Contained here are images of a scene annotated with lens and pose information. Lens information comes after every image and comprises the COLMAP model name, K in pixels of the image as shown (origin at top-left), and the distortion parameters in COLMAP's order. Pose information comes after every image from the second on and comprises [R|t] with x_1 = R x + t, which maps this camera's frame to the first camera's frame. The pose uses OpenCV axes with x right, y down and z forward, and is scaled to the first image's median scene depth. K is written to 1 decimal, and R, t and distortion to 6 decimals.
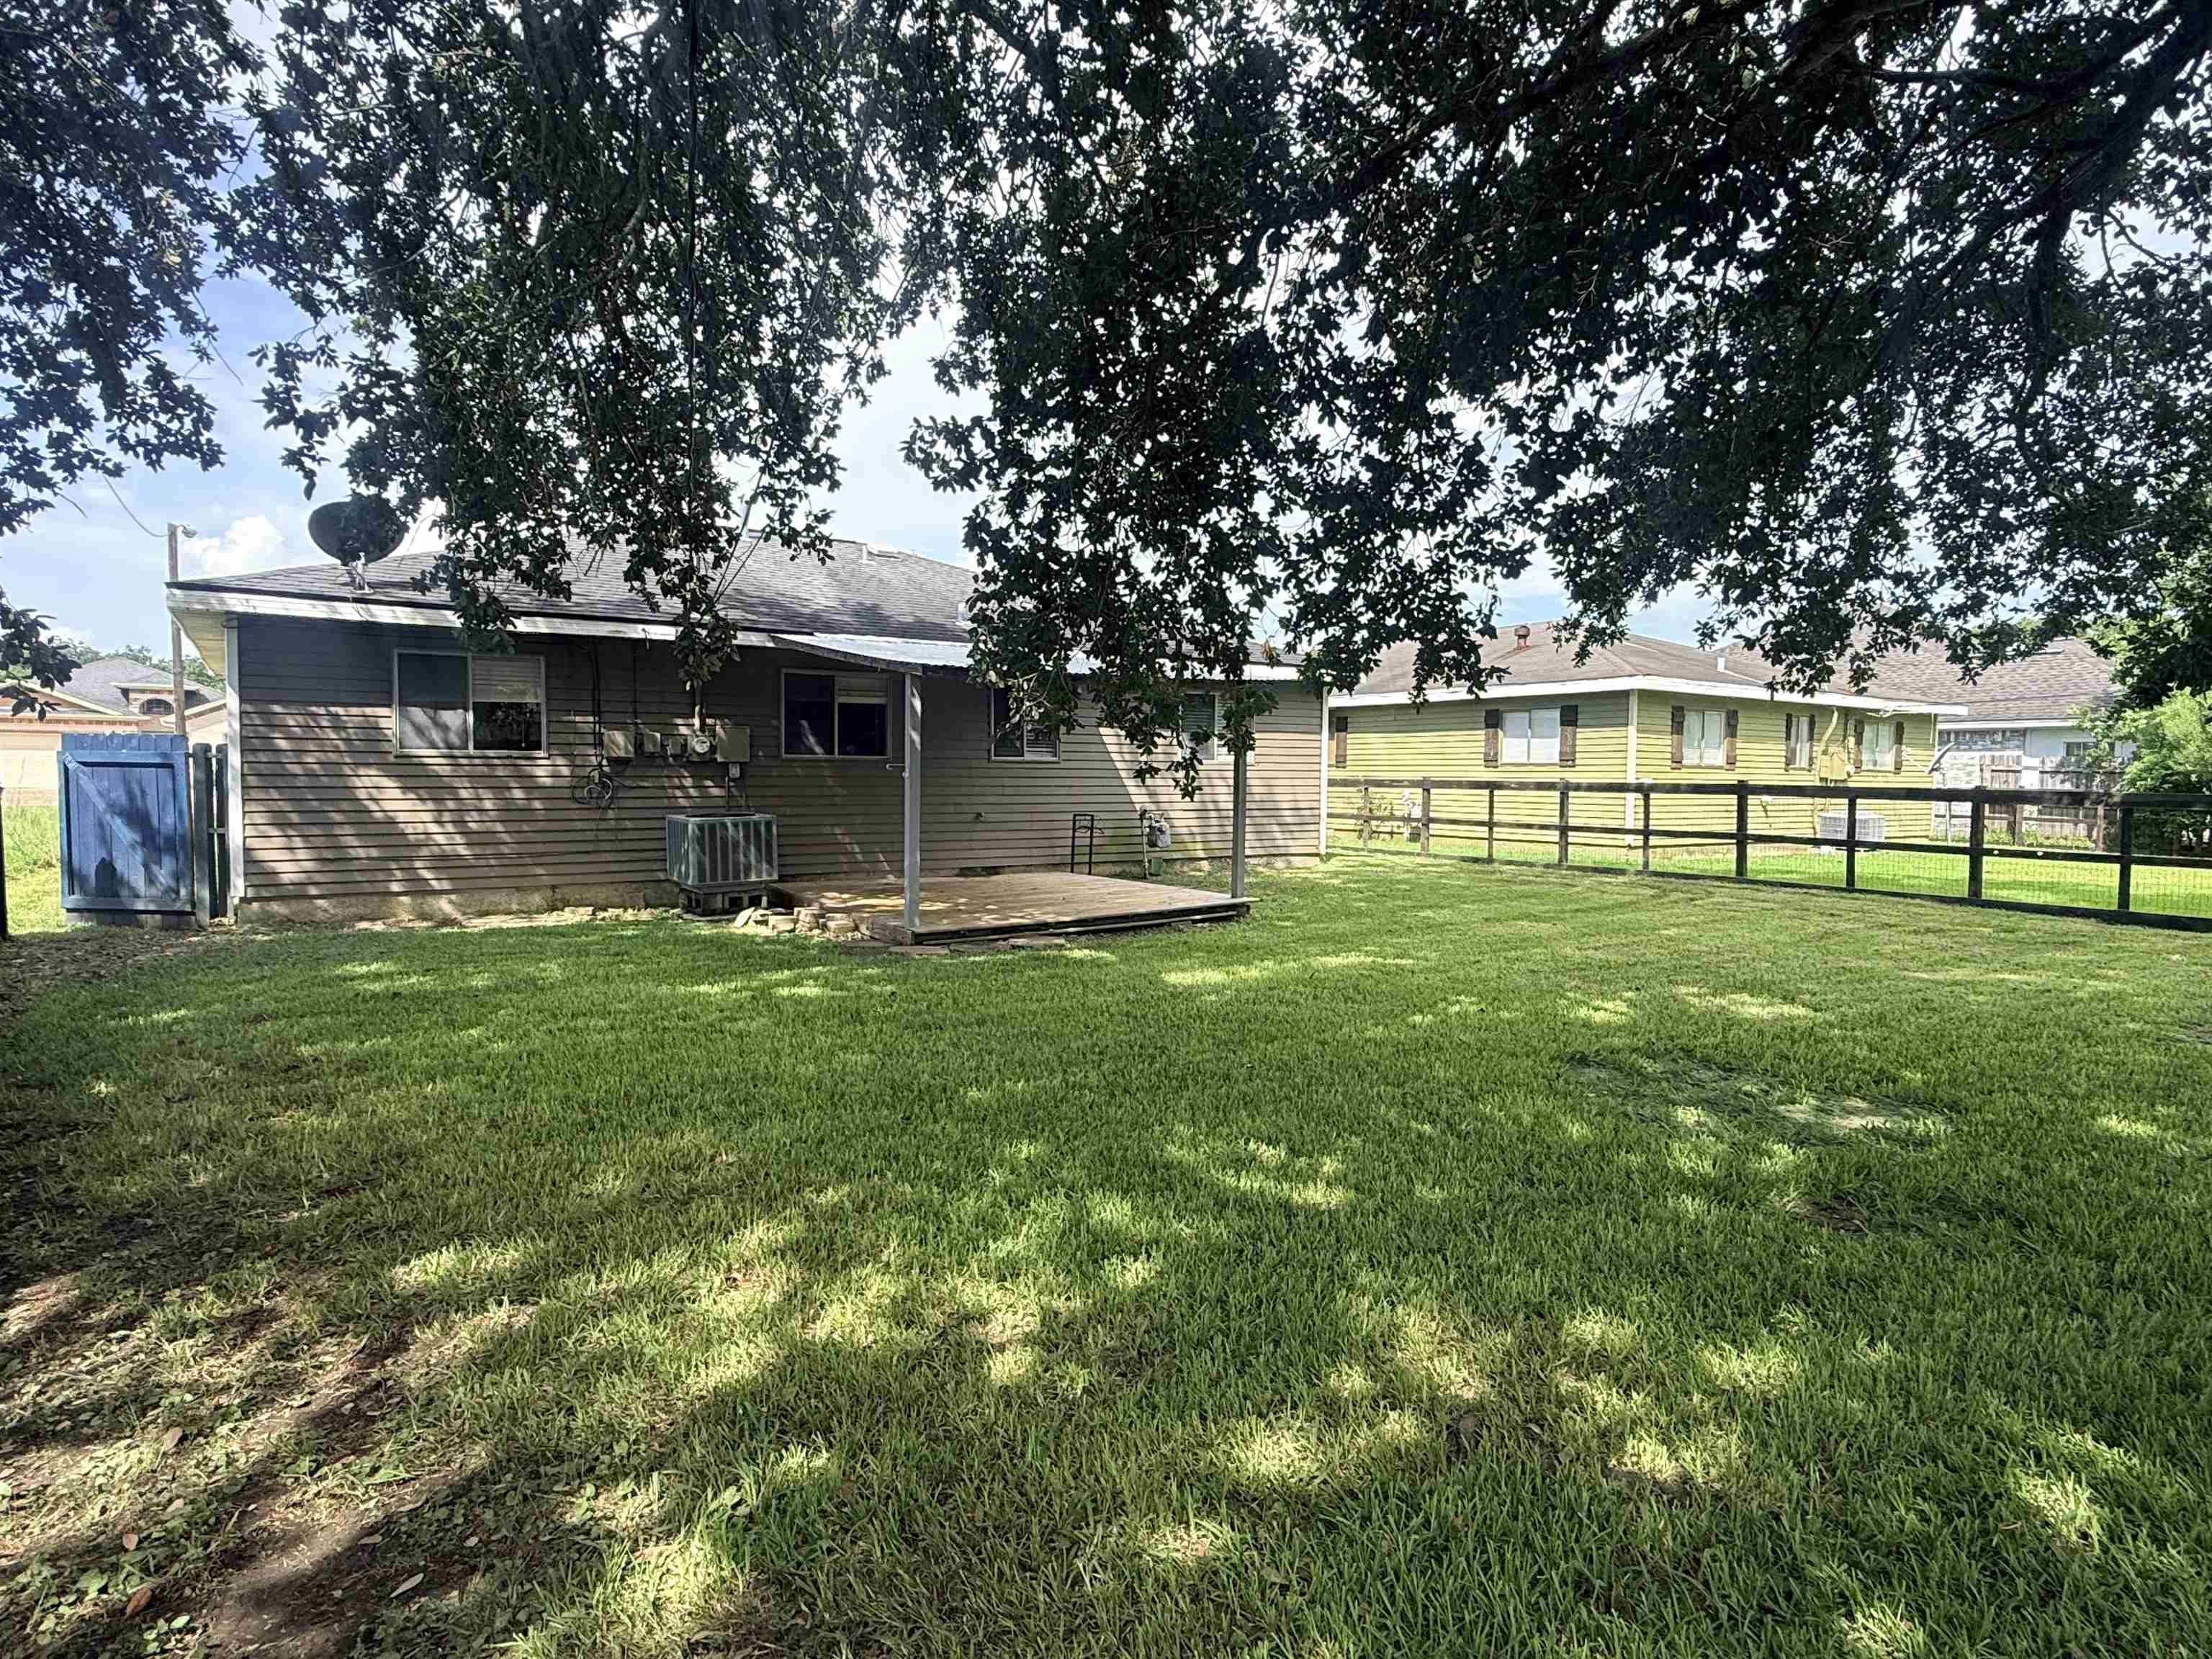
lens RADIAL K [[1218.4, 0, 1097.3], [0, 1218.4, 828.1], [0, 0, 1]] dist [0.003919, 0.000531]
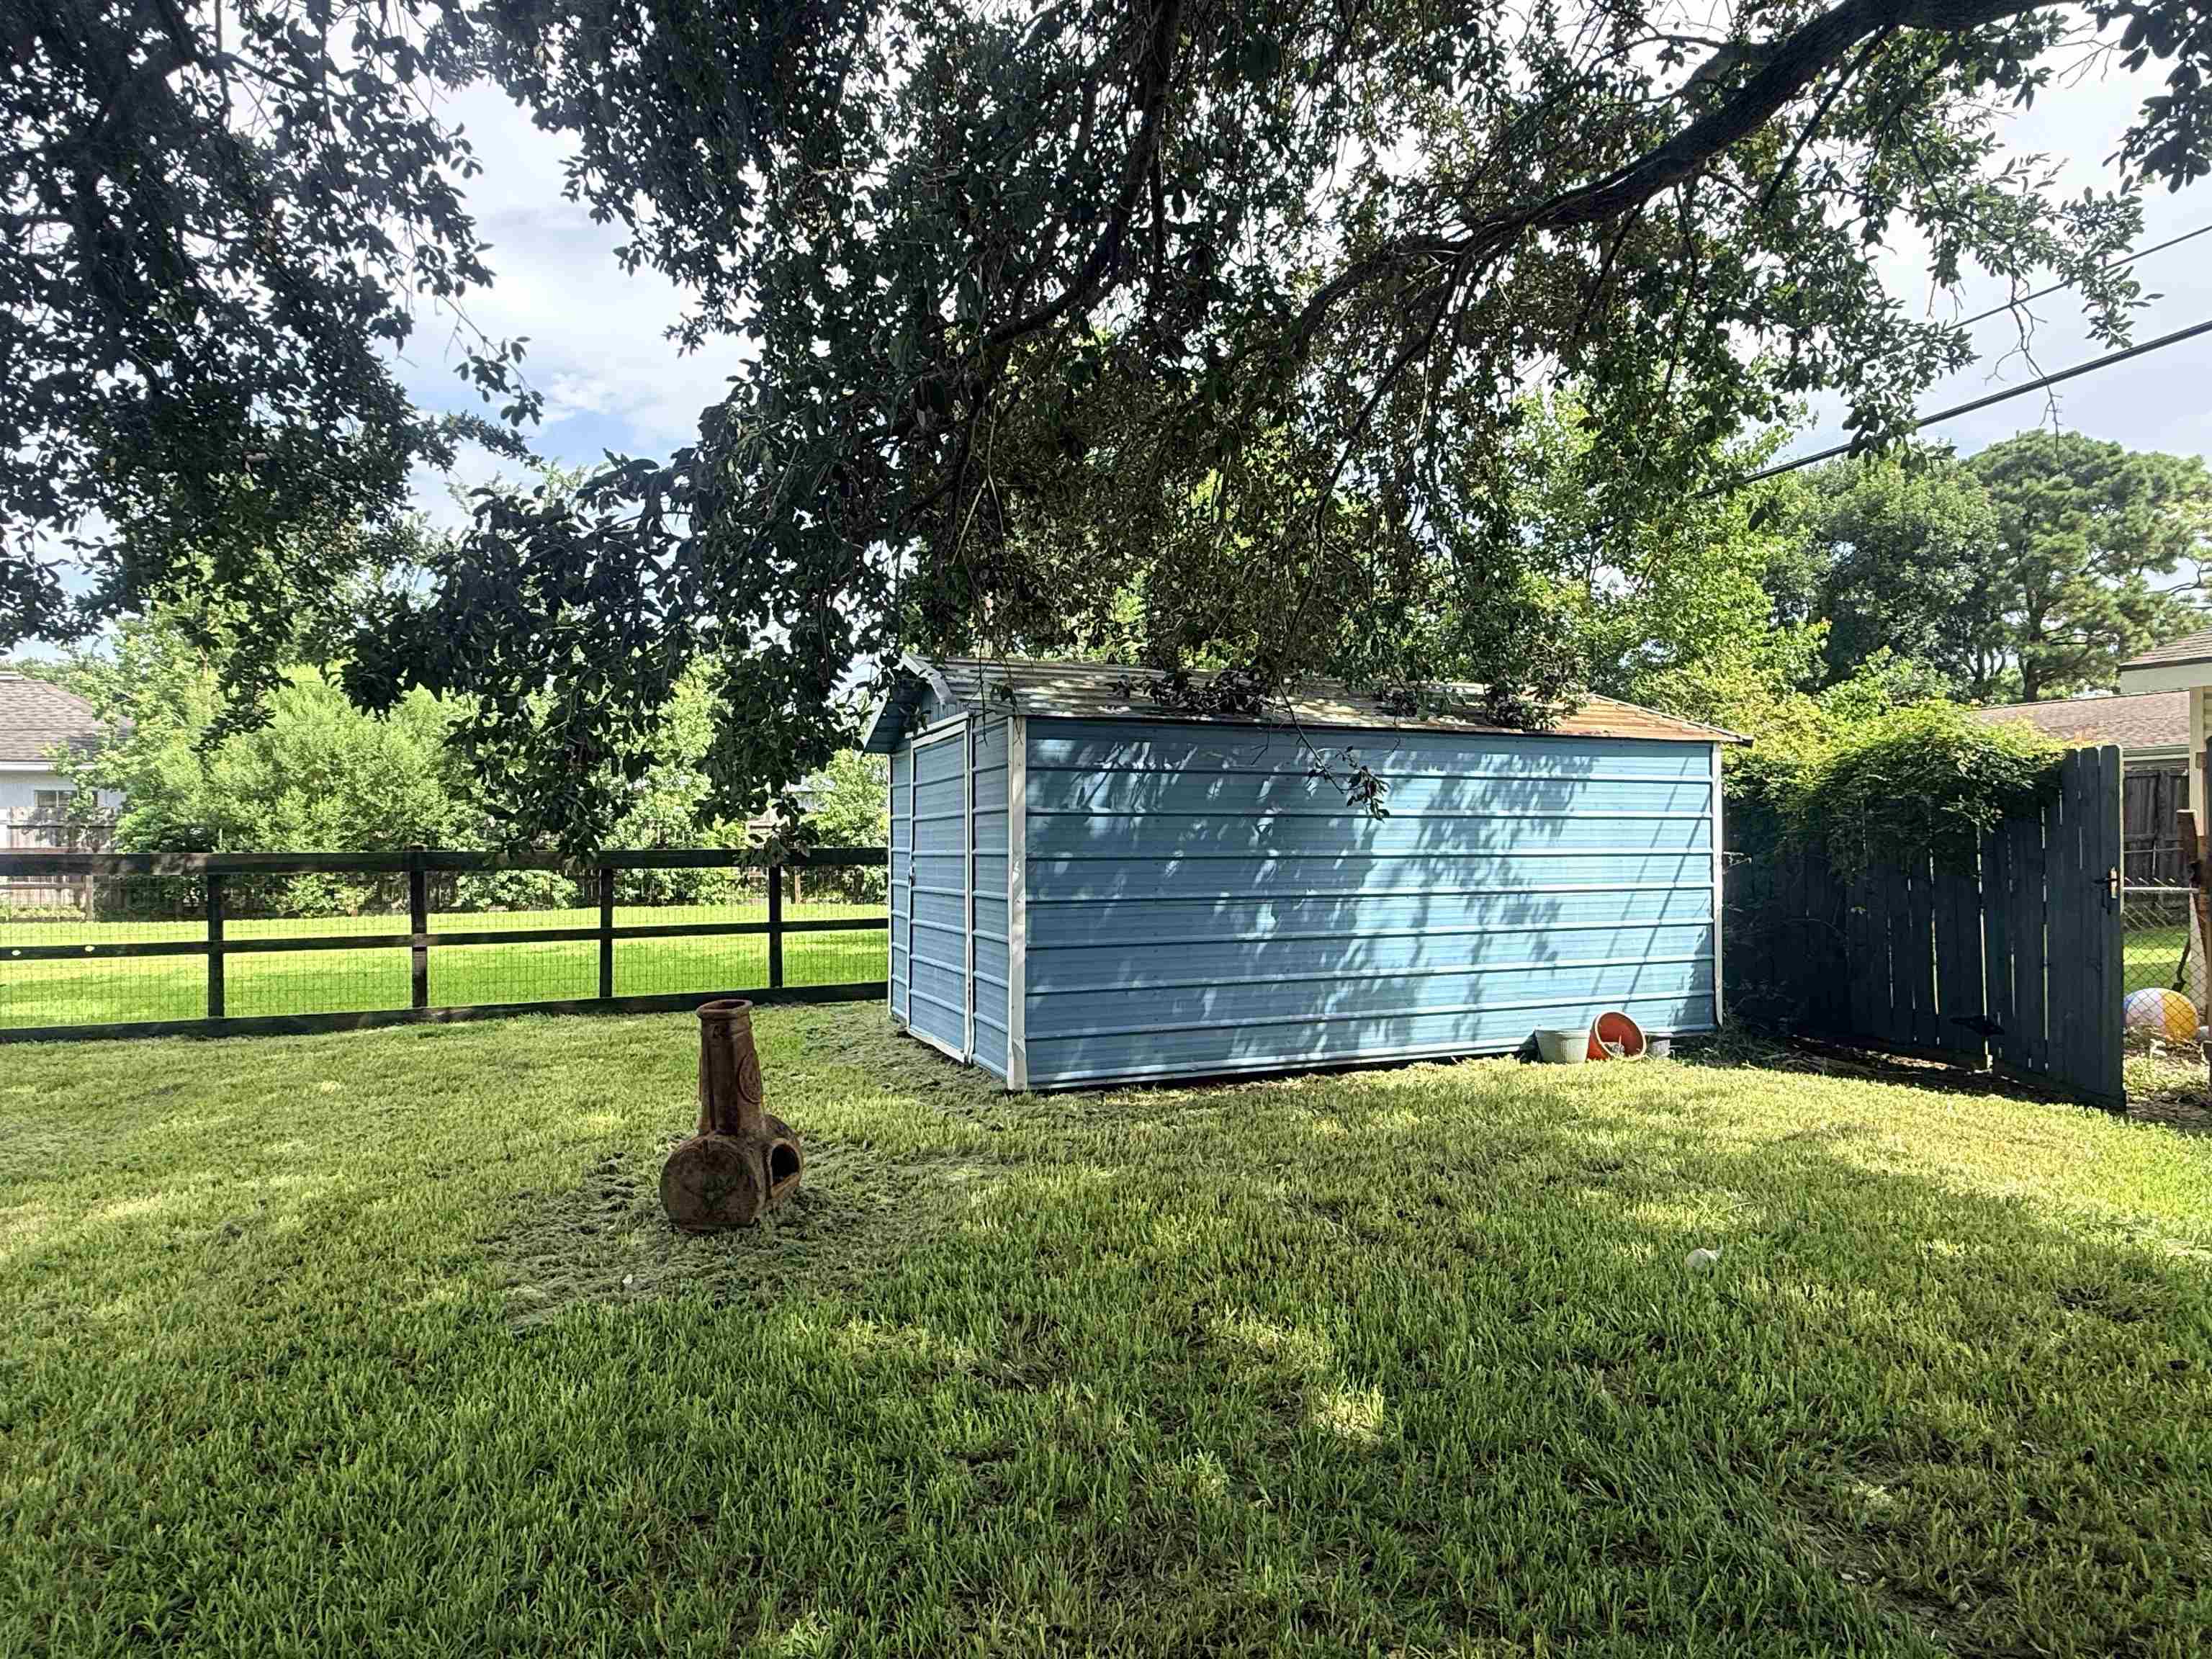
lens RADIAL K [[1218.4, 0, 1095.3], [0, 1218.4, 829.9], [0, 0, 1]] dist [0.003919, 0.000531]
pose [[0.163389, -0.012822, 0.986478, 0.220336], [0.055612, 0.998445, 0.003767, -0.016704], [-0.984993, 0.054245, 0.163848, 0.370317]]
